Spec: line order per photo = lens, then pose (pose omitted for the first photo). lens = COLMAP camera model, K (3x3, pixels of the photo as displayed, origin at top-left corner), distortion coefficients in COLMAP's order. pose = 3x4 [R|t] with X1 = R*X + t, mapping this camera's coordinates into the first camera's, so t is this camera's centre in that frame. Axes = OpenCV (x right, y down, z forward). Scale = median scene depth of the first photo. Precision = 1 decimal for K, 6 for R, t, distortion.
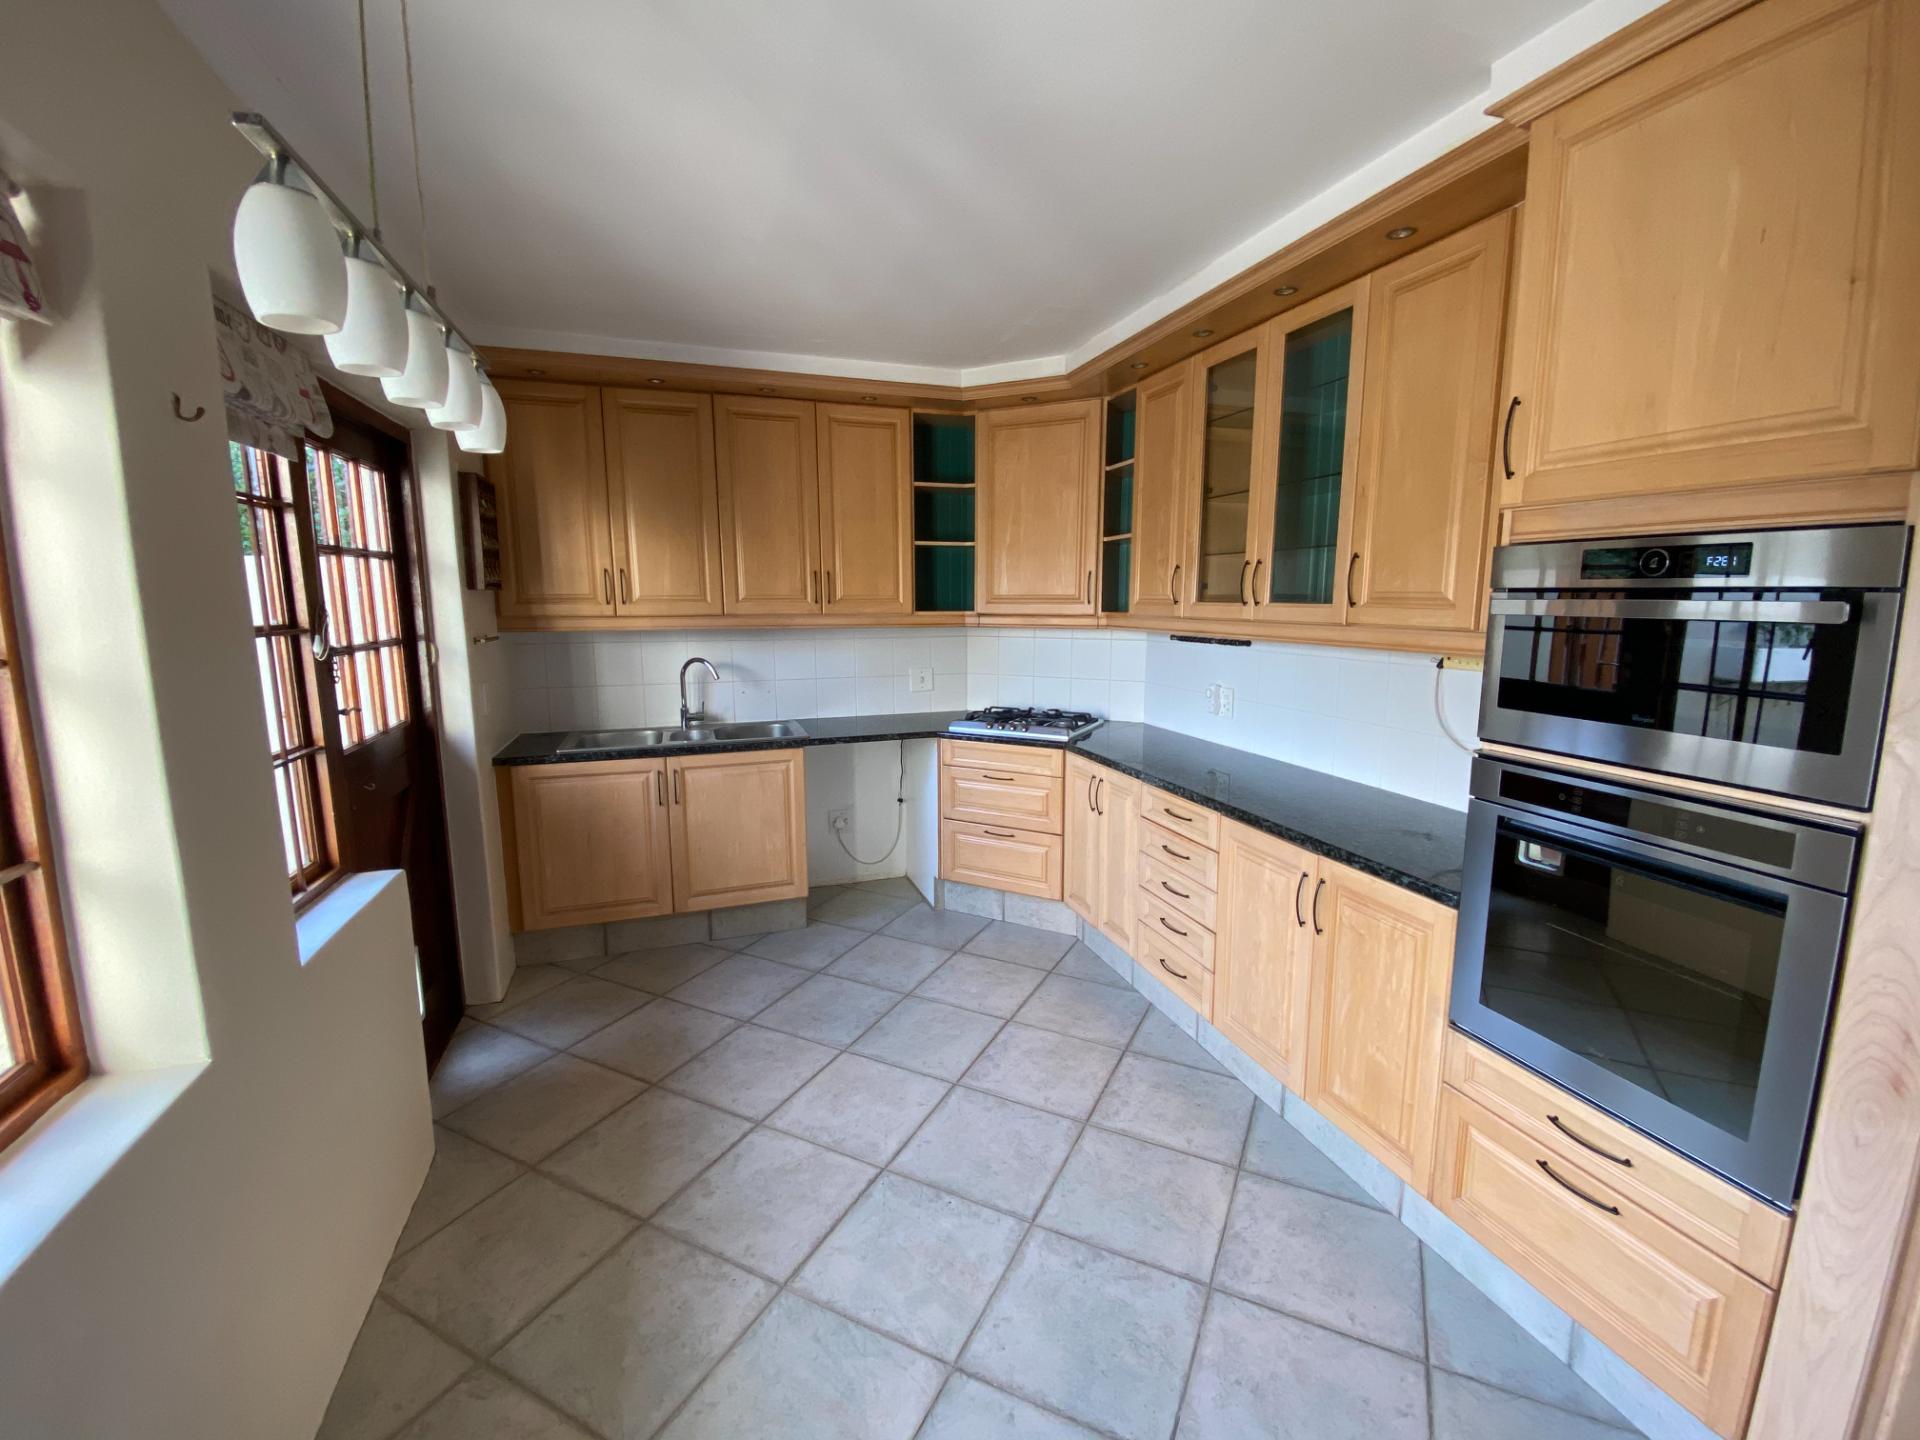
lens RADIAL K [[811.1, 0, 960.0], [0, 811.1, 720.0], [0, 0, 1]] dist [-0.000333, -0.000146]
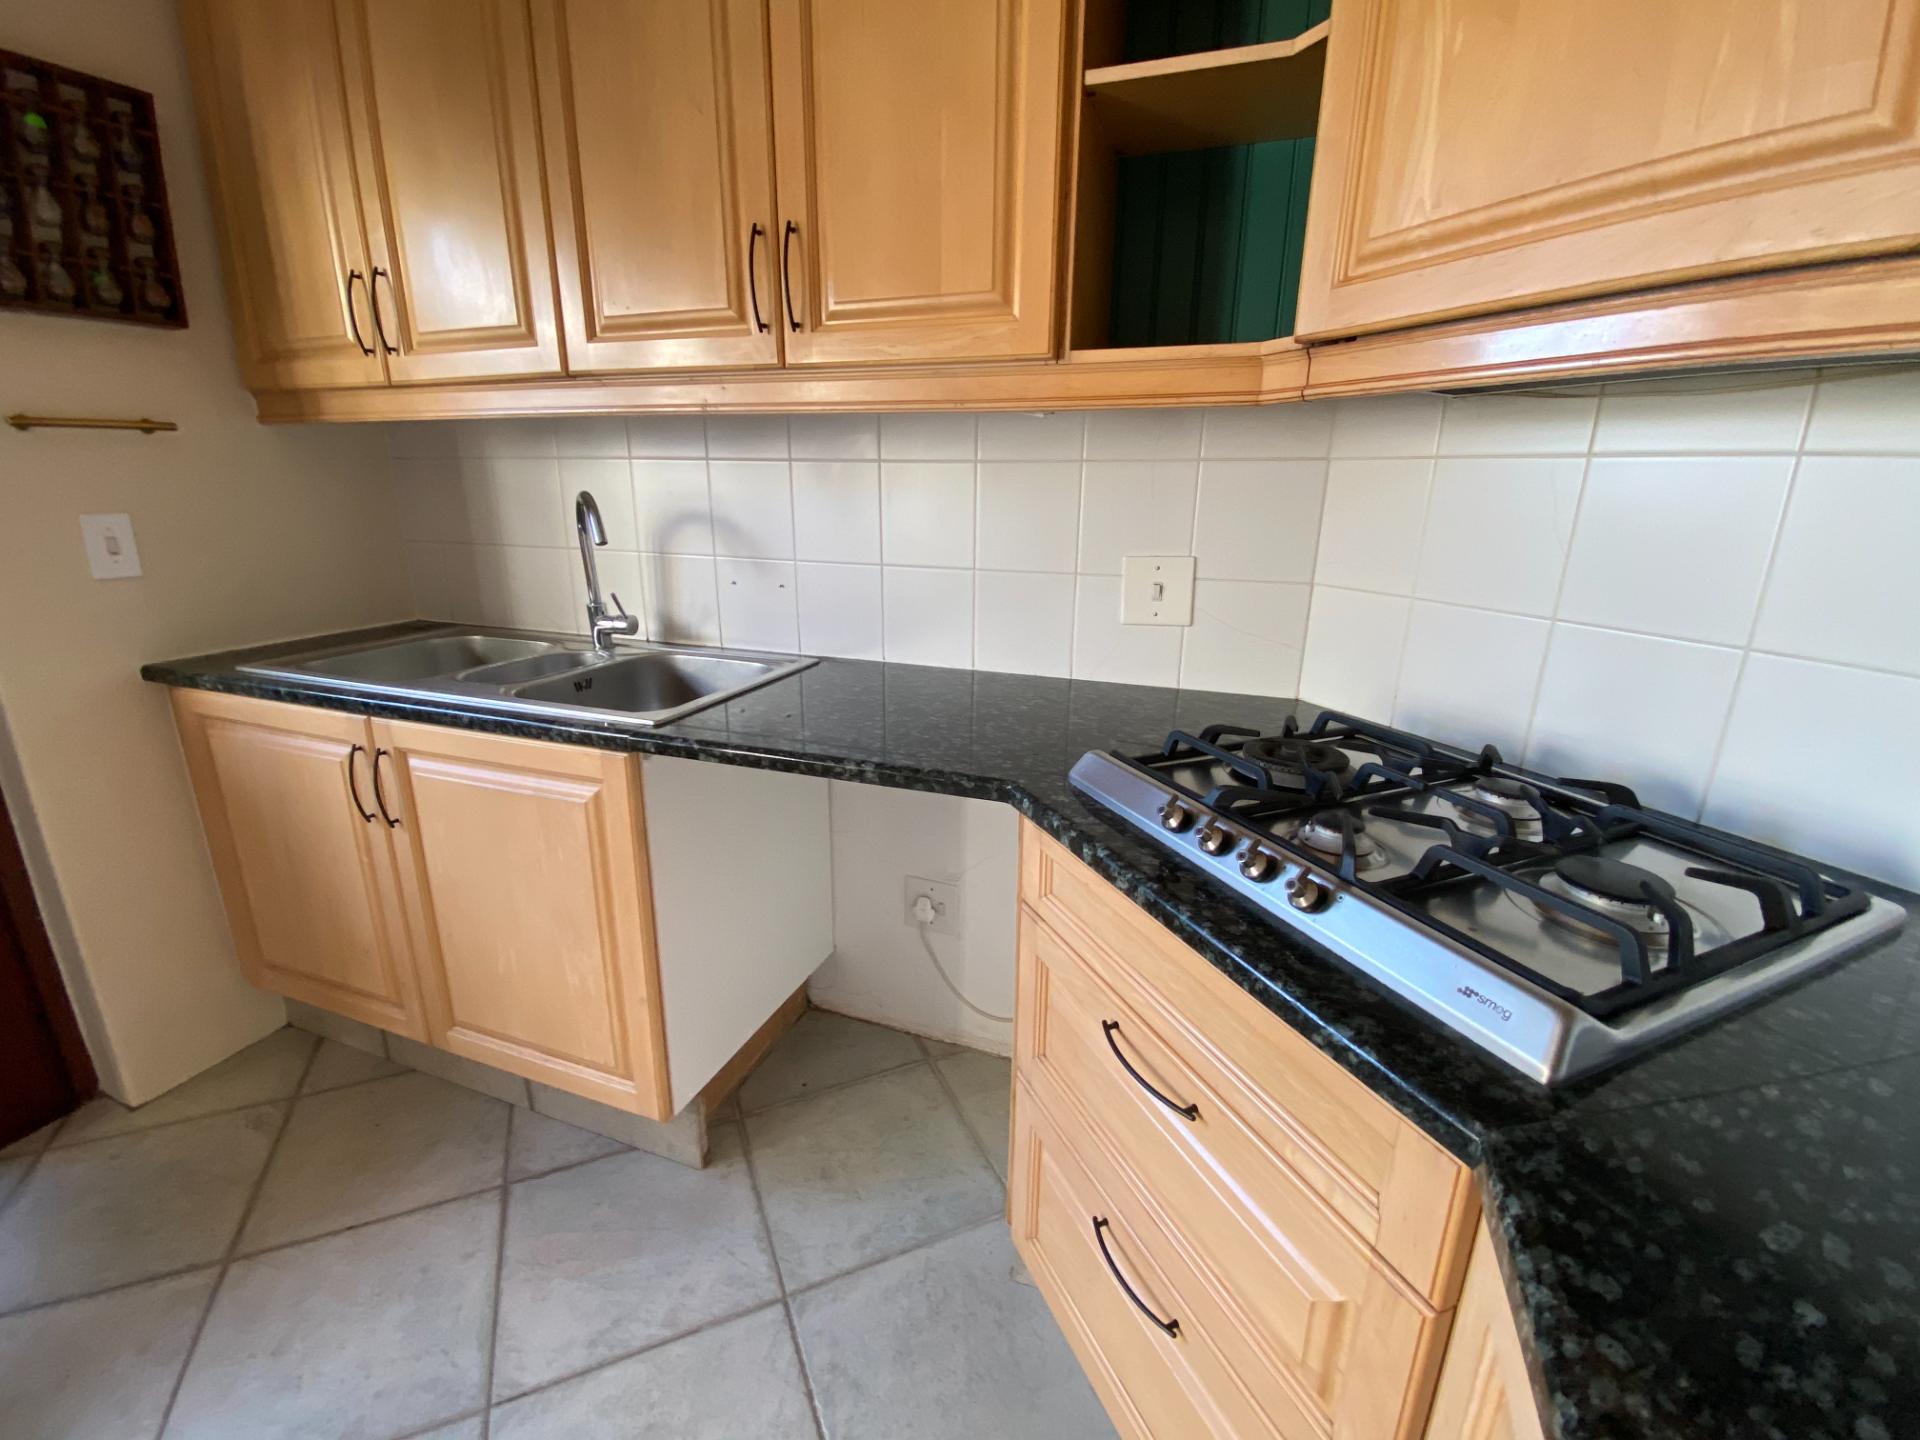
lens RADIAL K [[811.1, 0, 960.0], [0, 811.1, 720.0], [0, 0, 1]] dist [-0.000333, -0.000146]
pose [[0.771907, 0.187976, -0.607309, 0.116516], [-0.108979, 0.980271, 0.164901, -0.048225], [0.626325, -0.061104, 0.777164, 0.745563]]
